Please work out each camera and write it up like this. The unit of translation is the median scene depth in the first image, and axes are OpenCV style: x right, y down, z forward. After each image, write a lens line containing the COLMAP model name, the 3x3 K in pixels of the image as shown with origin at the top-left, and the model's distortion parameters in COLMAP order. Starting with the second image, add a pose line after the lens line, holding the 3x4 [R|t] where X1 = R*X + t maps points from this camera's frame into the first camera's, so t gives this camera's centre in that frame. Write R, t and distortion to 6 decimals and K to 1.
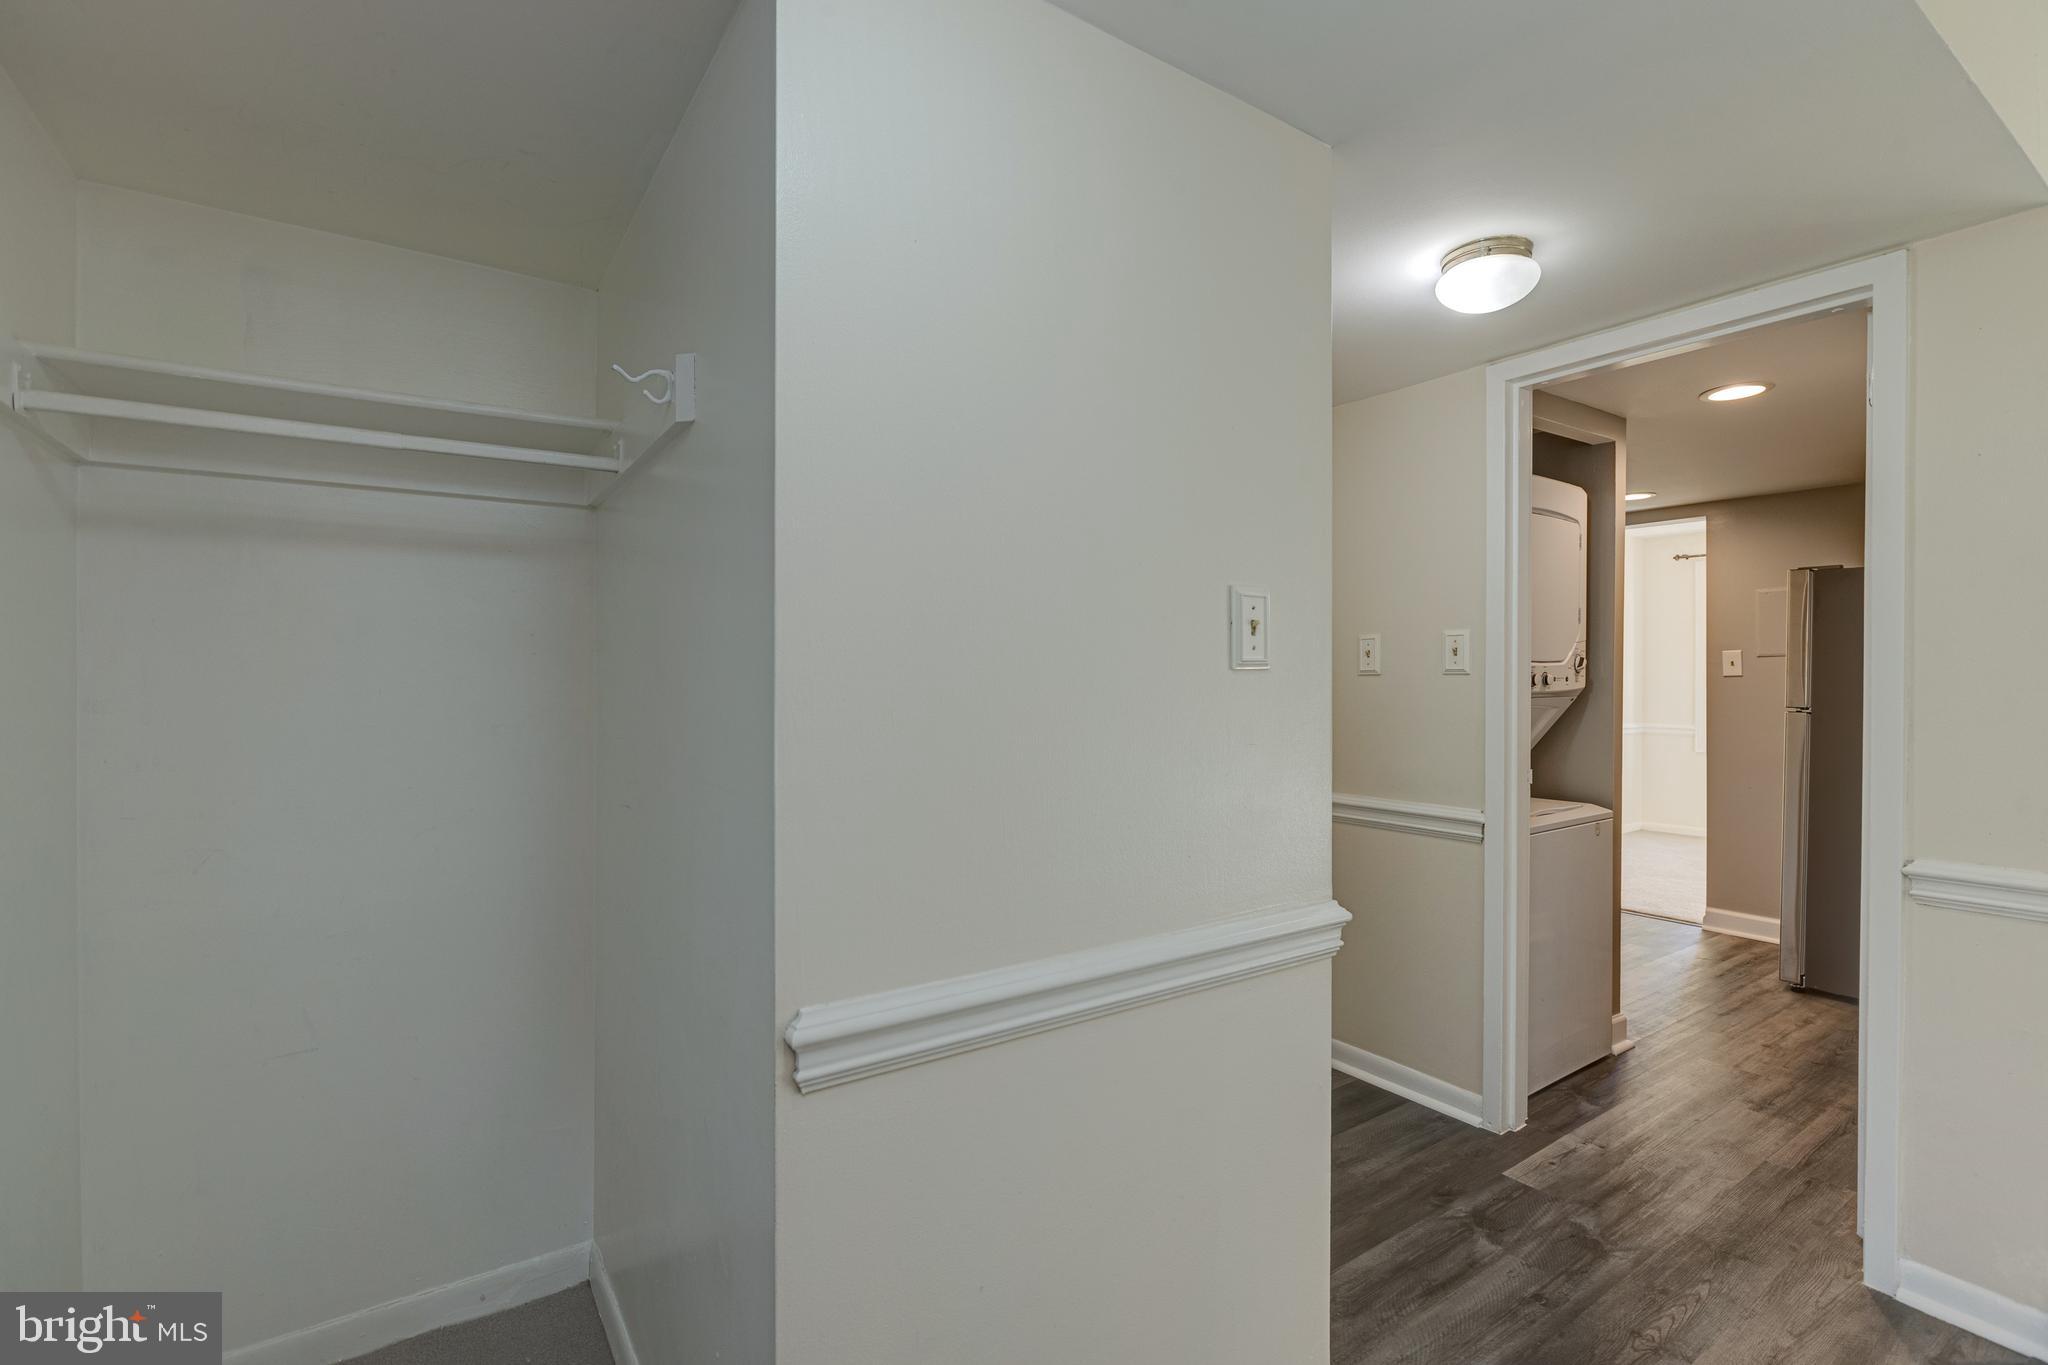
lens RADIAL K [[935.2, 0, 1025.6], [0, 935.2, 683.1], [0, 0, 1]] dist [0.001841, -0.000130]
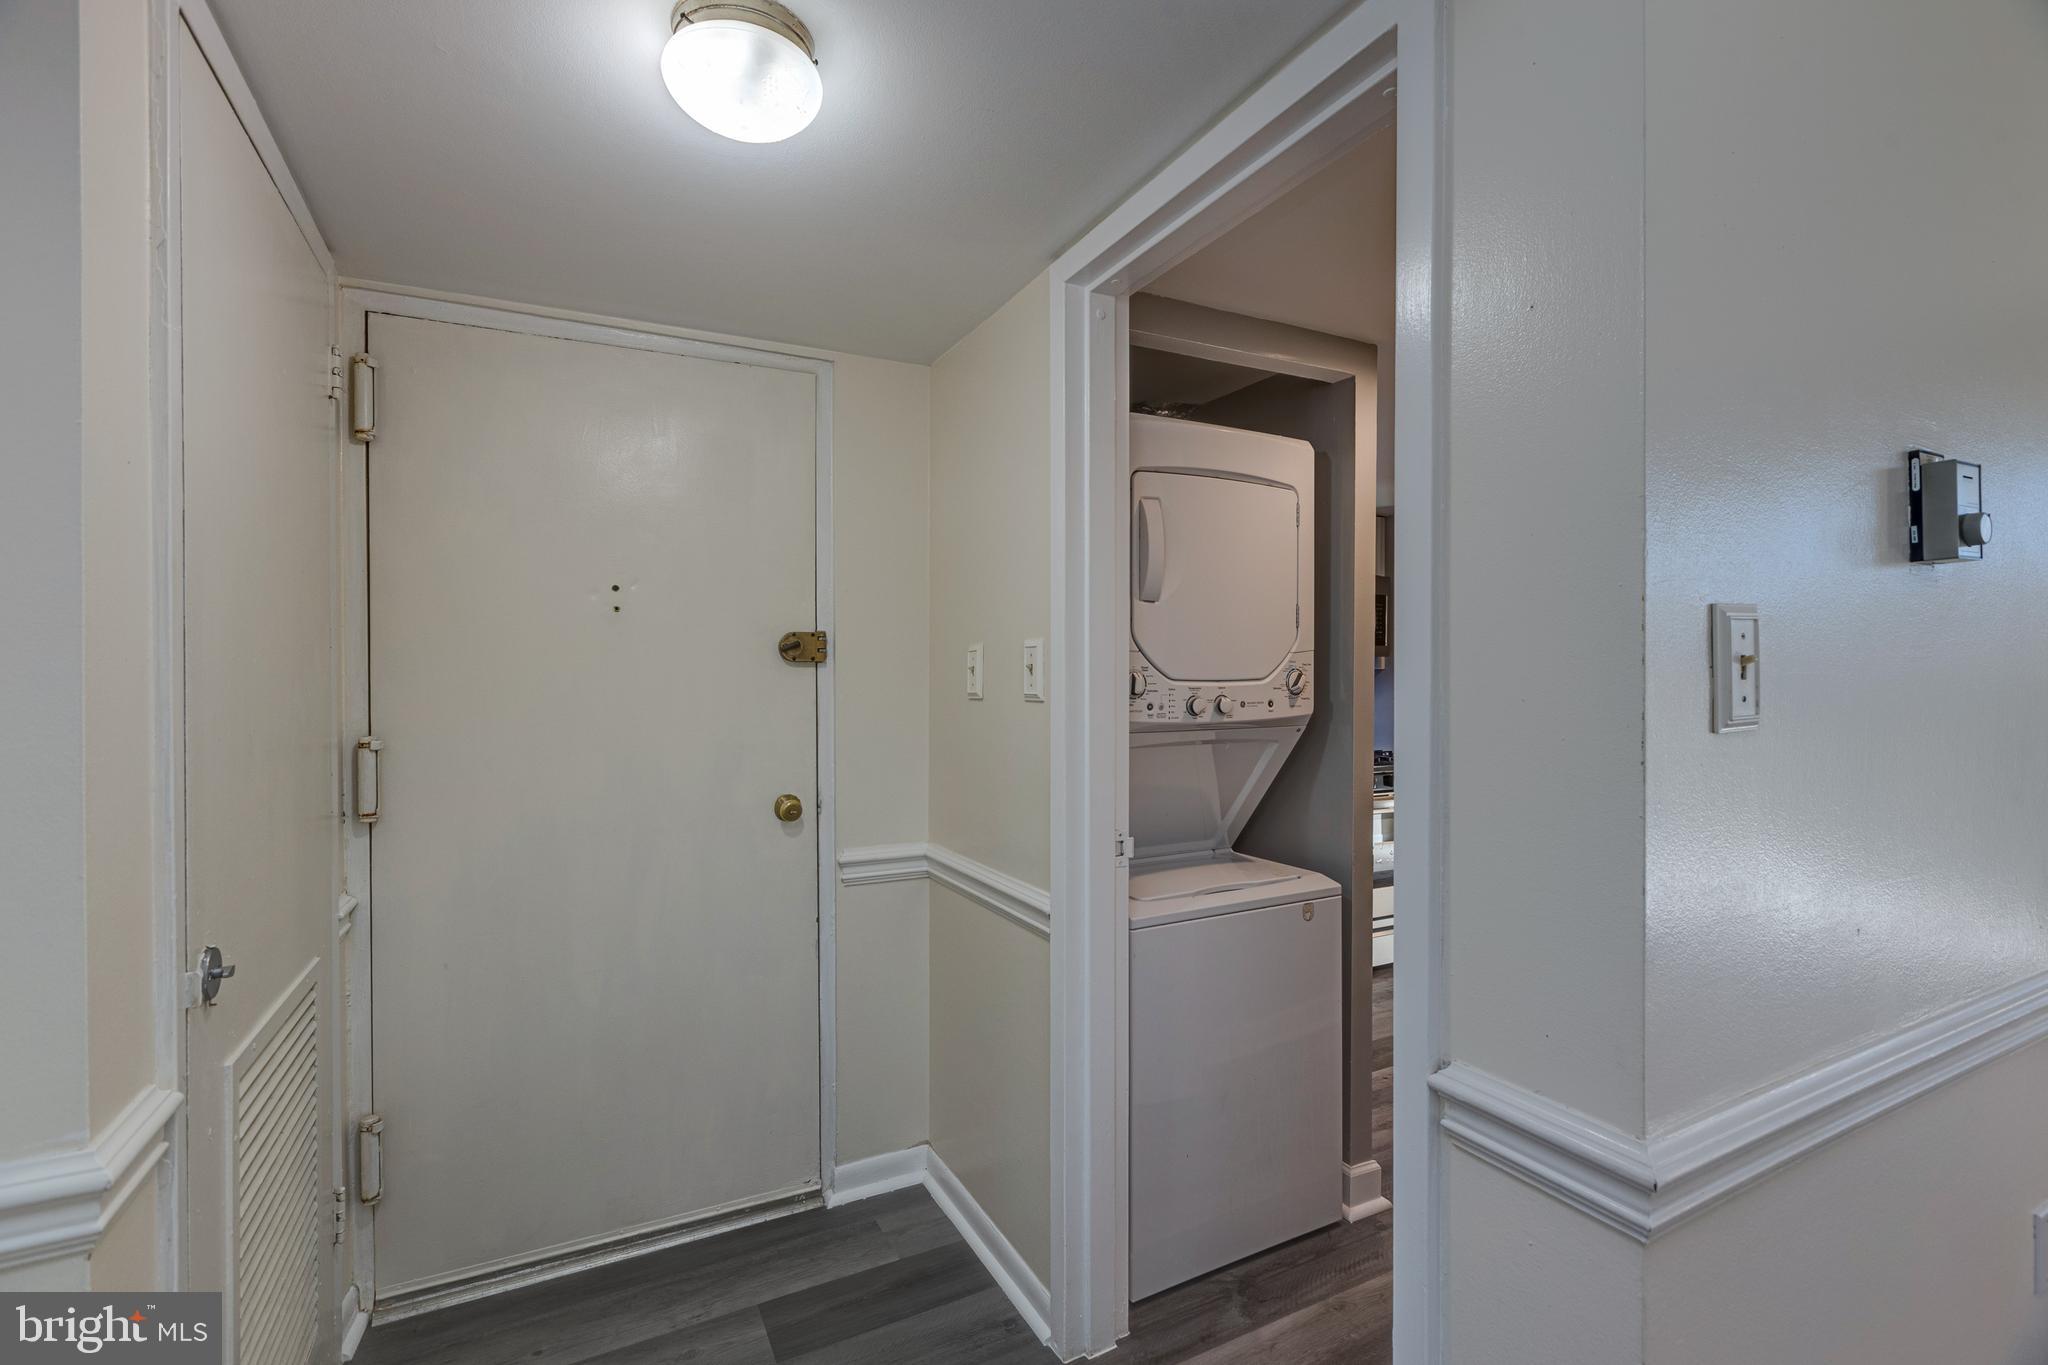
lens RADIAL K [[911.3, 0, 1022.6], [0, 911.3, 677.2], [0, 0, 1]] dist [0.006842, -0.001775]
pose [[0.992421, 0.000729, -0.122885, 0.503172], [-0.001116, 0.999995, -0.003078, -0.023917], [0.122882, 0.003192, 0.992416, 0.286653]]
